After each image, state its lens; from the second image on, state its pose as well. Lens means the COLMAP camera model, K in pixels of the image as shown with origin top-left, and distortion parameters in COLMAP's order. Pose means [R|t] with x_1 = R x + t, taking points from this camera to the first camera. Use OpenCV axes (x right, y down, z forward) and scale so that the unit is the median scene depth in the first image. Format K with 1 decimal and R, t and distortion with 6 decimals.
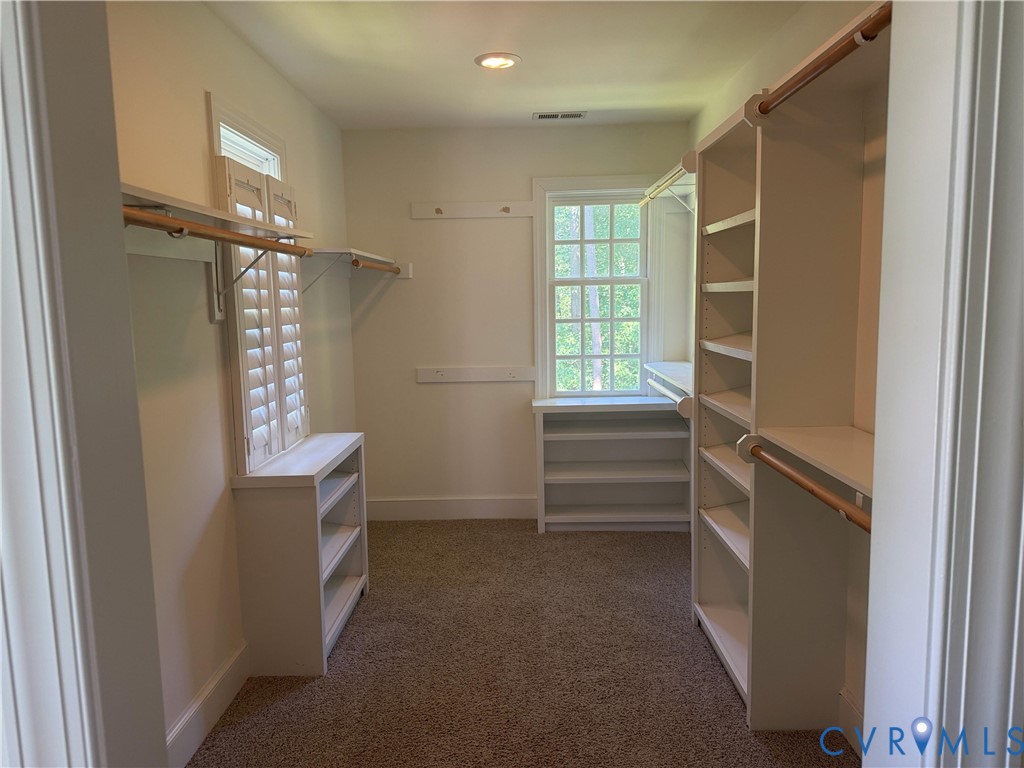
lens RADIAL K [[707.8, 0, 518.8], [0, 707.8, 387.3], [0, 0, 1]] dist [0.000837, -0.030410]
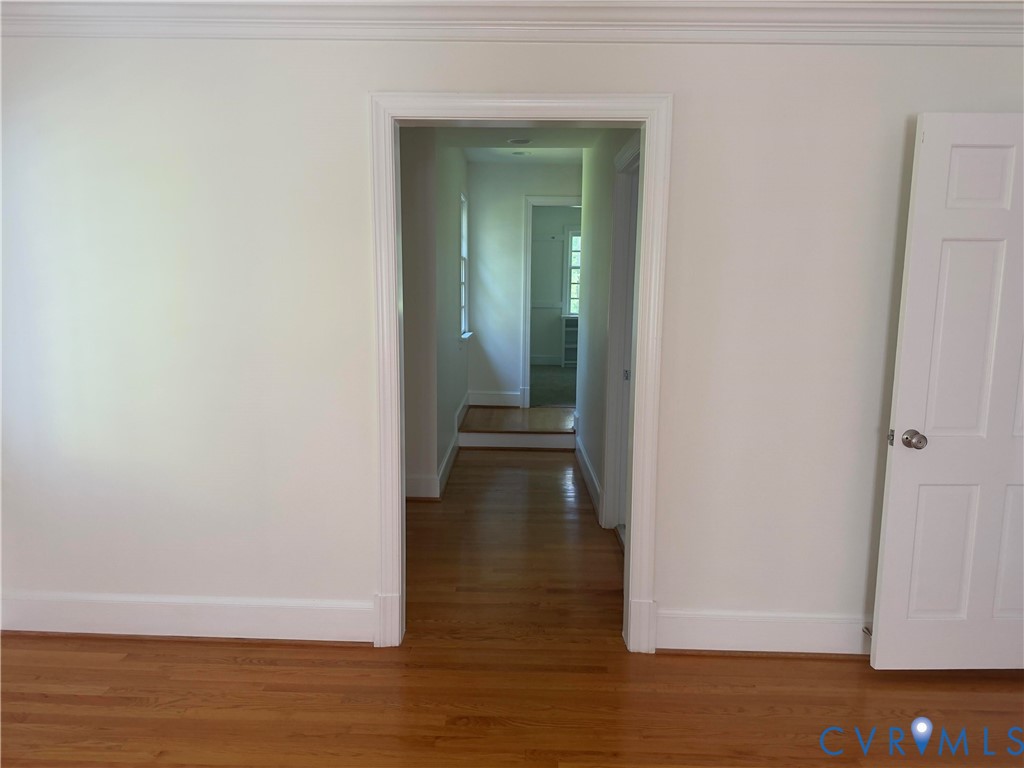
lens RADIAL K [[707.8, 0, 518.8], [0, 707.8, 387.3], [0, 0, 1]] dist [0.000837, -0.030410]
pose [[0.999431, 0.026847, -0.020395, -0.072399], [-0.026070, 0.998957, 0.037478, 0.185923], [0.021380, -0.036925, 0.999089, -1.501861]]
